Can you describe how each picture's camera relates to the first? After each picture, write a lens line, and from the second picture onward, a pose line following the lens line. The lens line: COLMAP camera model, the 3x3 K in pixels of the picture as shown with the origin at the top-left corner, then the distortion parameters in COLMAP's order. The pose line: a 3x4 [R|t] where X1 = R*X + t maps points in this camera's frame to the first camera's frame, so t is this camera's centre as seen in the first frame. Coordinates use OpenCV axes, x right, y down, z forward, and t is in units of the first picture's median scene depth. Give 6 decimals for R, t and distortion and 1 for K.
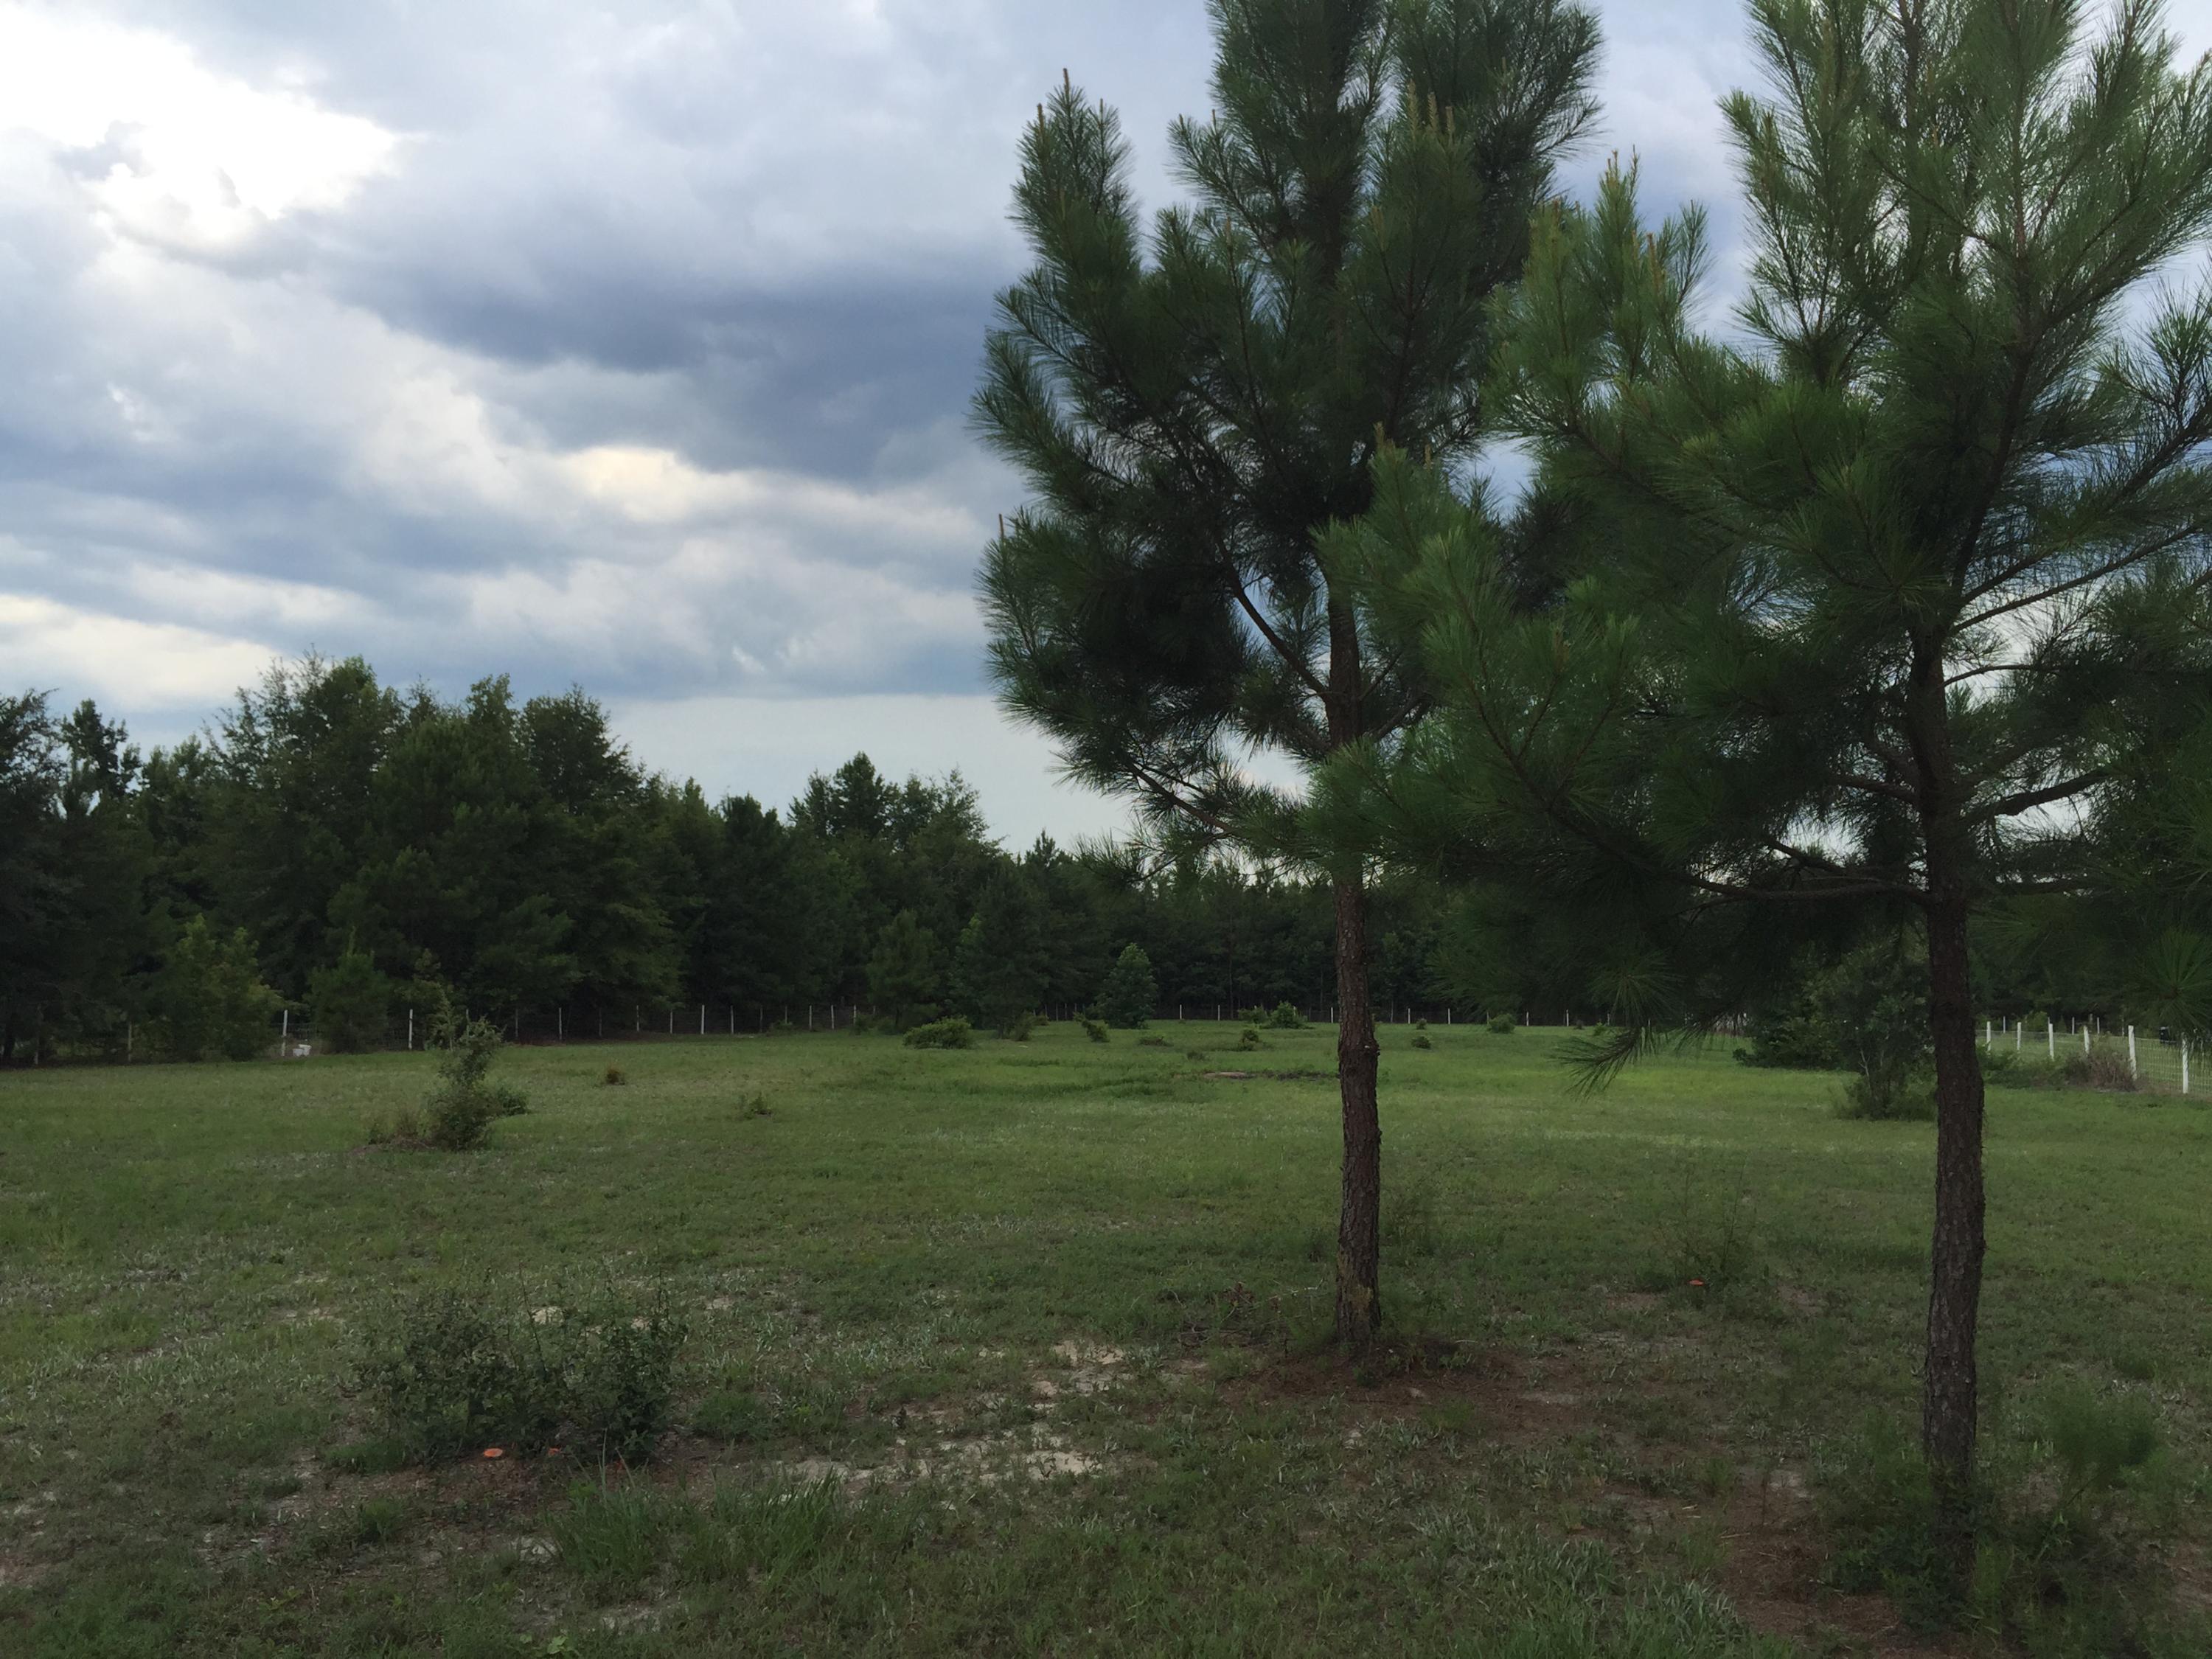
lens RADIAL K [[1866.6, 0, 1099.8], [0, 1866.6, 842.7], [0, 0, 1]] dist [0.053881, -0.000729]
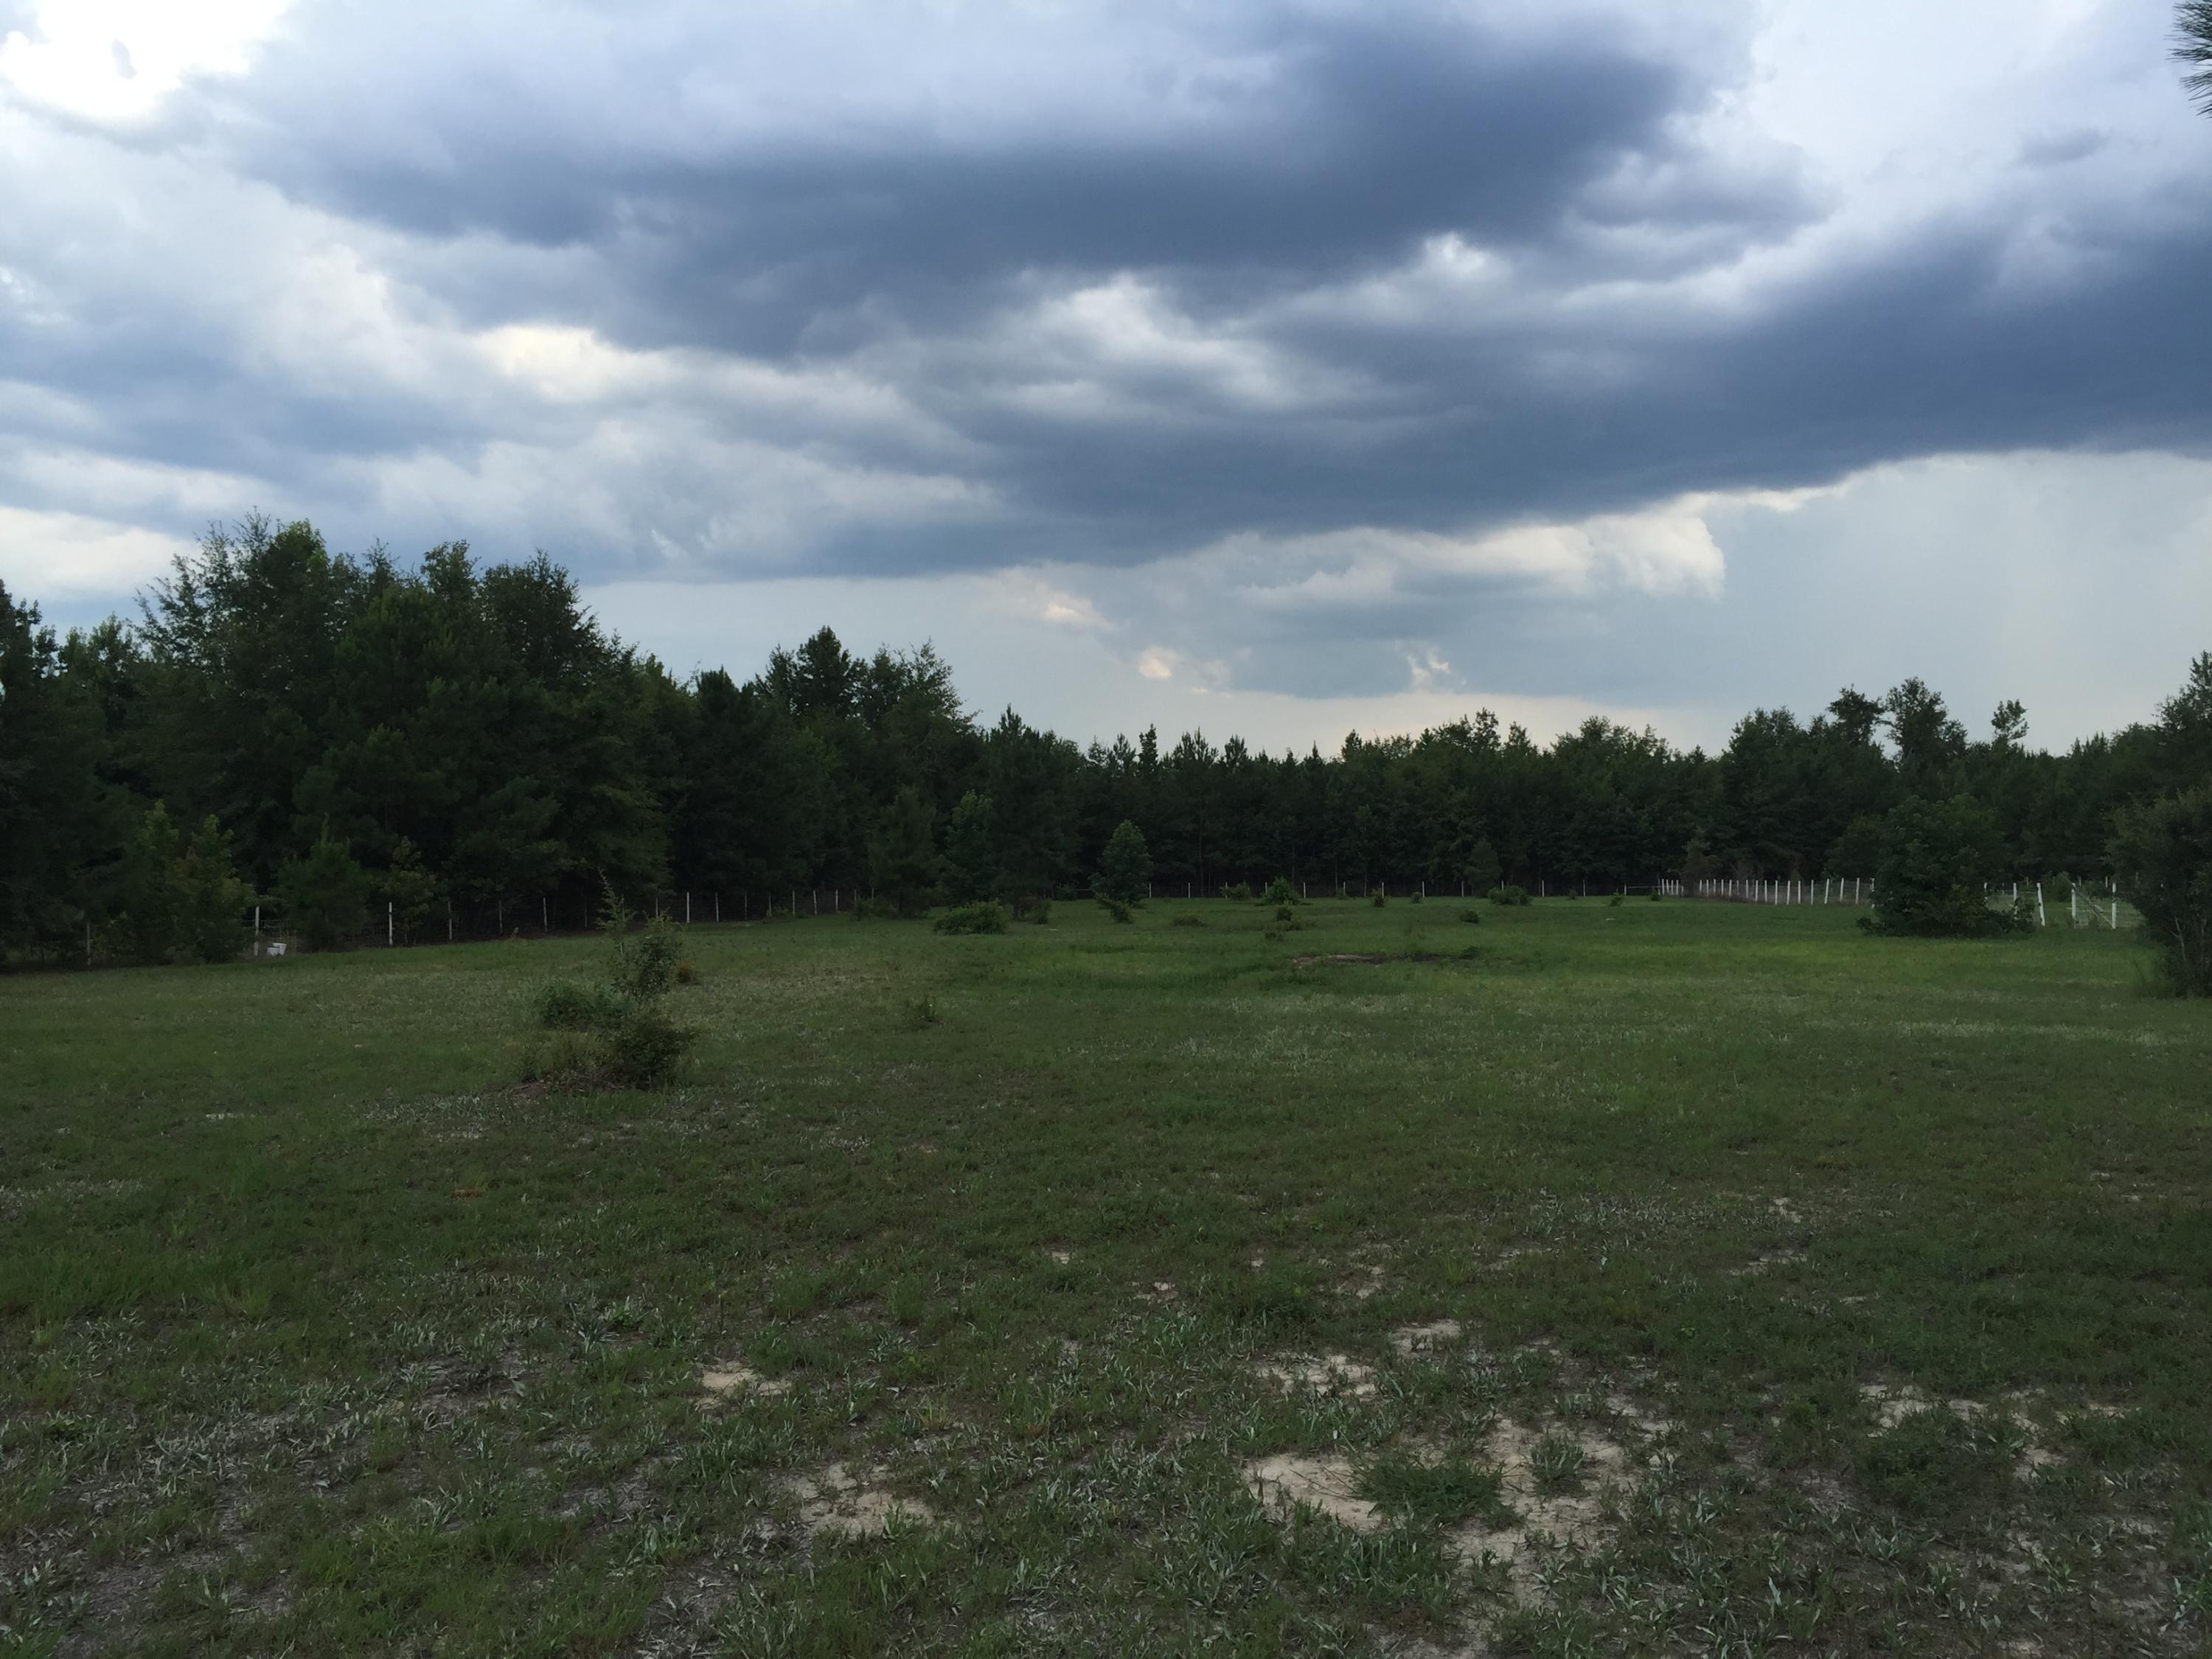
lens RADIAL K [[1855.6, 0, 1109.7], [0, 1855.6, 767.6], [0, 0, 1]] dist [0.066055, -0.055182]
pose [[0.998756, -0.015831, 0.047293, -0.032204], [0.014705, 0.999602, 0.024061, 0.003545], [-0.047655, -0.023335, 0.998591, 0.043104]]
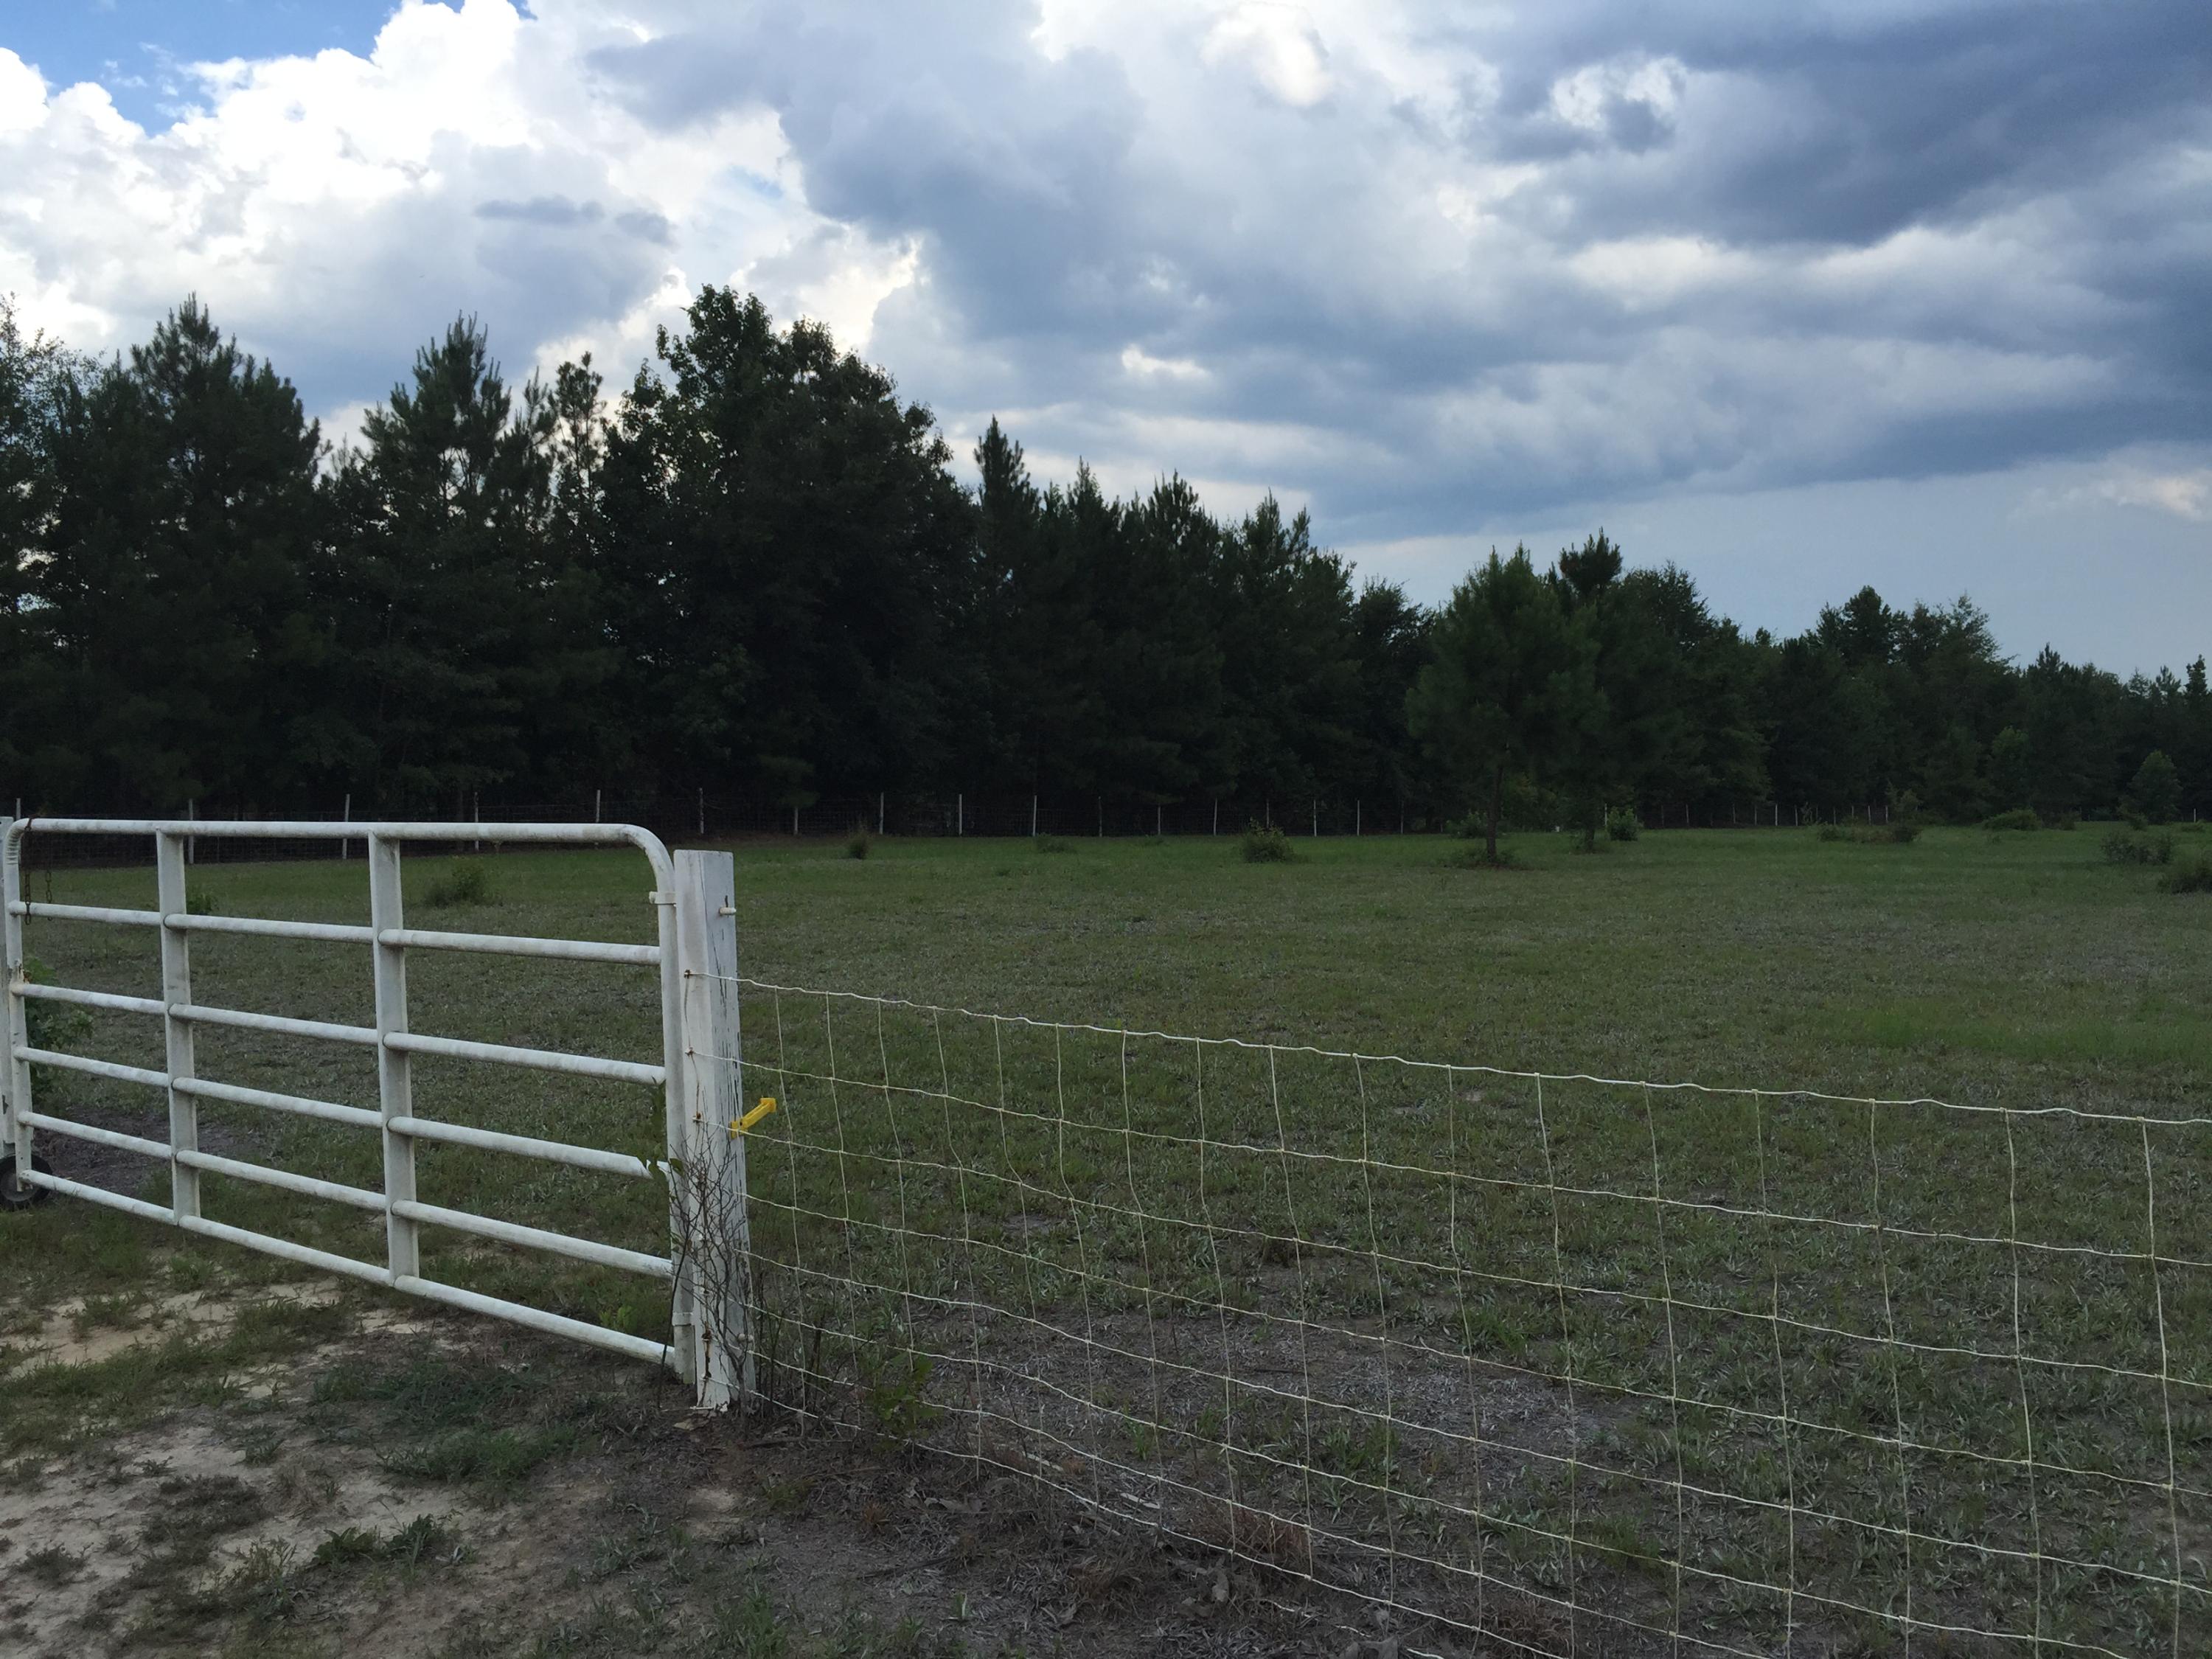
lens RADIAL K [[1866.6, 0, 1140.5], [0, 1866.6, 831.6], [0, 0, 1]] dist [0.053881, -0.000729]
pose [[0.898194, 0.002877, -0.439590, -0.026691], [0.038219, 0.995681, 0.084607, -0.015258], [0.437935, -0.092794, 0.894205, -0.261448]]
